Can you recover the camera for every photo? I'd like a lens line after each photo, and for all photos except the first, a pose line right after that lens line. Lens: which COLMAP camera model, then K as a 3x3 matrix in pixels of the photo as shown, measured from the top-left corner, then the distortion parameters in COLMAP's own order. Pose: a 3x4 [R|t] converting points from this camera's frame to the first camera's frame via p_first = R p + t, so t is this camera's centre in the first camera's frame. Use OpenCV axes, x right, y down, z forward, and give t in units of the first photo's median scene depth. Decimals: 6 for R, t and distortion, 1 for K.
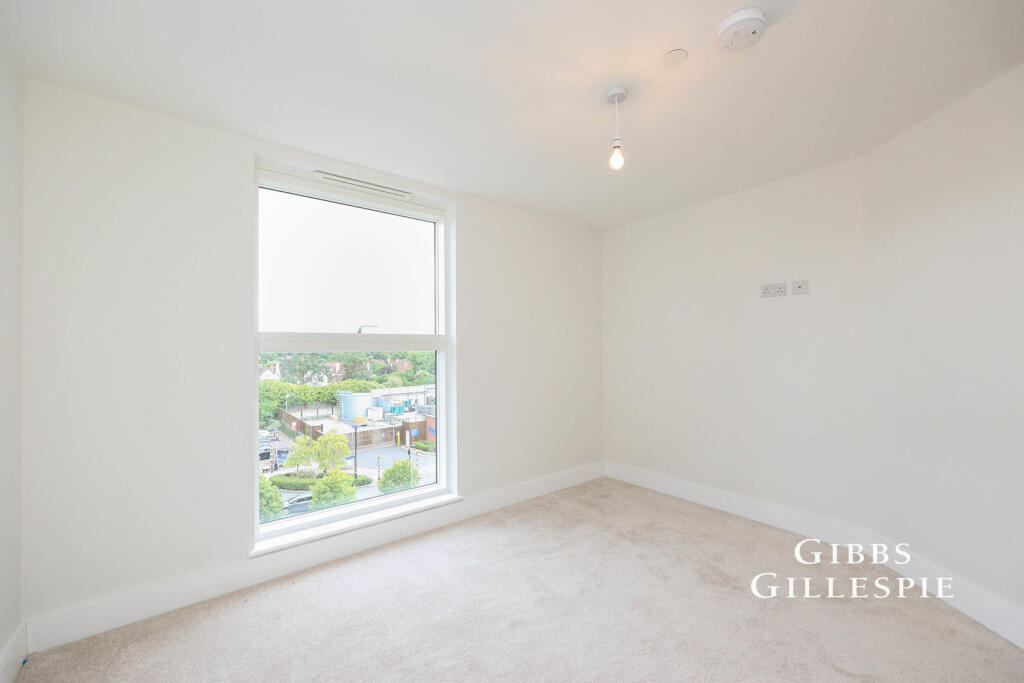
lens RADIAL K [[416.6, 0, 513.2], [0, 416.6, 345.8], [0, 0, 1]] dist [0.000586, 0.000138]
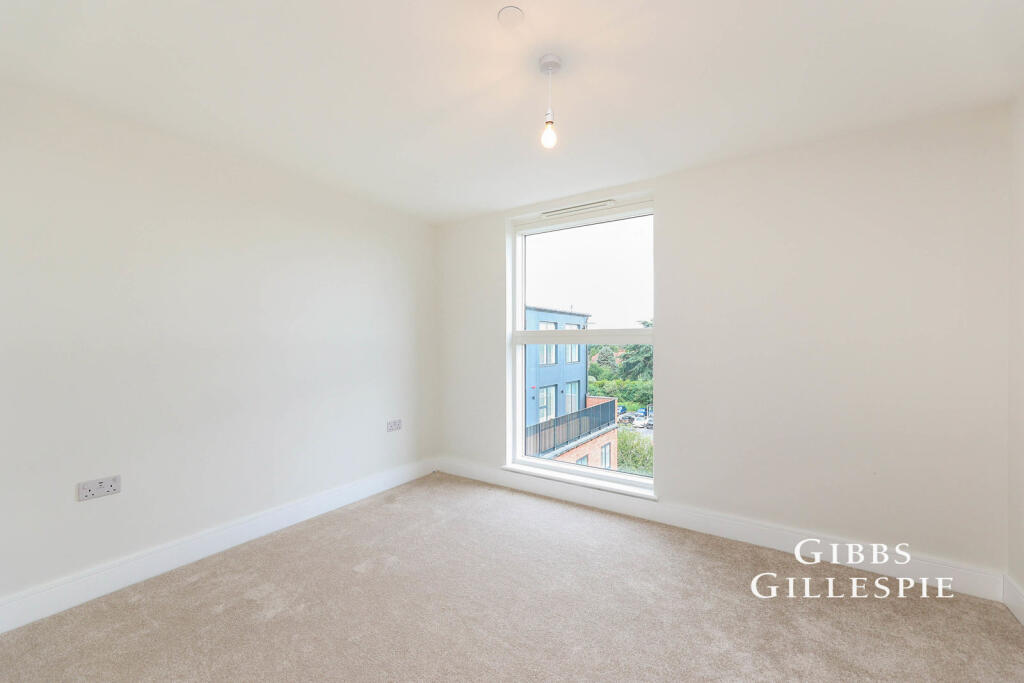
lens RADIAL K [[416.6, 0, 513.2], [0, 416.6, 345.8], [0, 0, 1]] dist [0.000586, 0.000138]
pose [[0.293457, 0.012557, -0.955890, 0.758945], [0.000950, 0.999909, 0.013427, 0.000991], [0.955972, -0.004848, 0.293419, 0.448870]]
